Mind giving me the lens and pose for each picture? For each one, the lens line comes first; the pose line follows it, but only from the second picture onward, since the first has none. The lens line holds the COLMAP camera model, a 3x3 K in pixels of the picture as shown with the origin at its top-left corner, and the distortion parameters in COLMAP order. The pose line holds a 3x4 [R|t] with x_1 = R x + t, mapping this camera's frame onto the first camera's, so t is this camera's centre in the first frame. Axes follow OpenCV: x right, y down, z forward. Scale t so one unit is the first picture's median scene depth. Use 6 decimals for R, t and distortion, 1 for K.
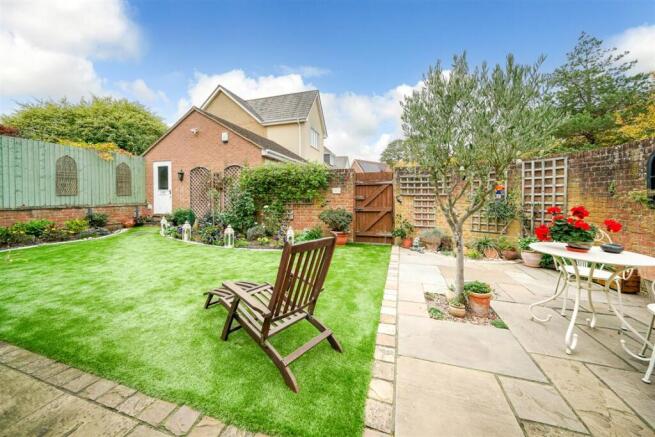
lens RADIAL K [[226.0, 0, 326.9], [0, 226.0, 199.9], [0, 0, 1]] dist [-0.006972, 0.000028]
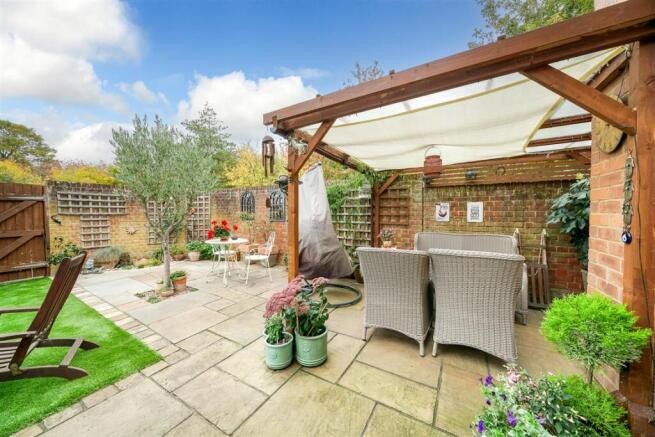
lens RADIAL K [[228.4, 0, 327.5], [0, 228.4, 218.5], [0, 0, 1]] dist [-0.000591, -0.000046]
pose [[0.219260, -0.025065, 0.975344, -0.339369], [0.019235, 0.999587, 0.021363, -0.005631], [-0.975477, 0.014077, 0.219652, -0.190735]]
